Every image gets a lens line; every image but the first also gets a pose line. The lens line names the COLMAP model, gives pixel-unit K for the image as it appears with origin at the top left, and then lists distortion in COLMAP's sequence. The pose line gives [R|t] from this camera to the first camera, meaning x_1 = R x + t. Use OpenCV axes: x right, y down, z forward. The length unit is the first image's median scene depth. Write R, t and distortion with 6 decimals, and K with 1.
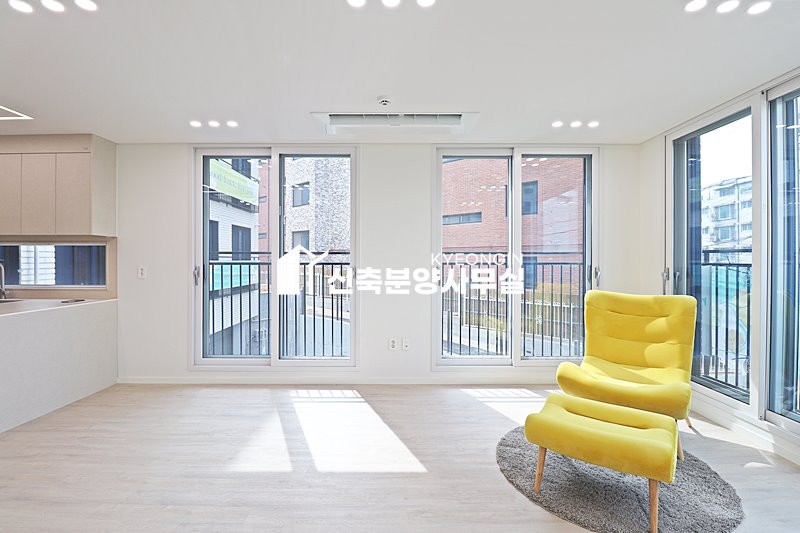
lens RADIAL K [[369.1, 0, 397.6], [0, 369.1, 262.6], [0, 0, 1]] dist [-0.010499, -0.007800]
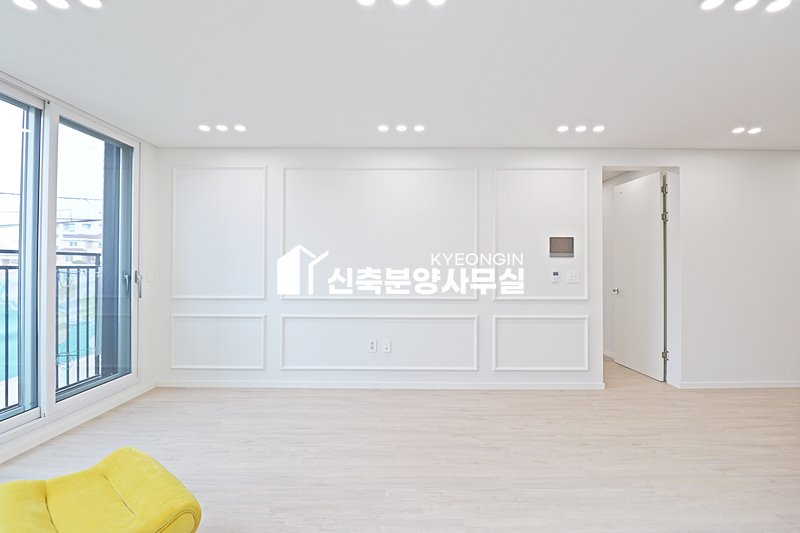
lens RADIAL K [[369.1, 0, 397.9], [0, 369.1, 261.3], [0, 0, 1]] dist [-0.010499, -0.007800]
pose [[-0.999867, -0.005113, 0.015487, -0.012919], [-0.005125, 0.999987, -0.000721, -0.006798], [-0.015483, -0.000801, -0.999880, 0.964512]]
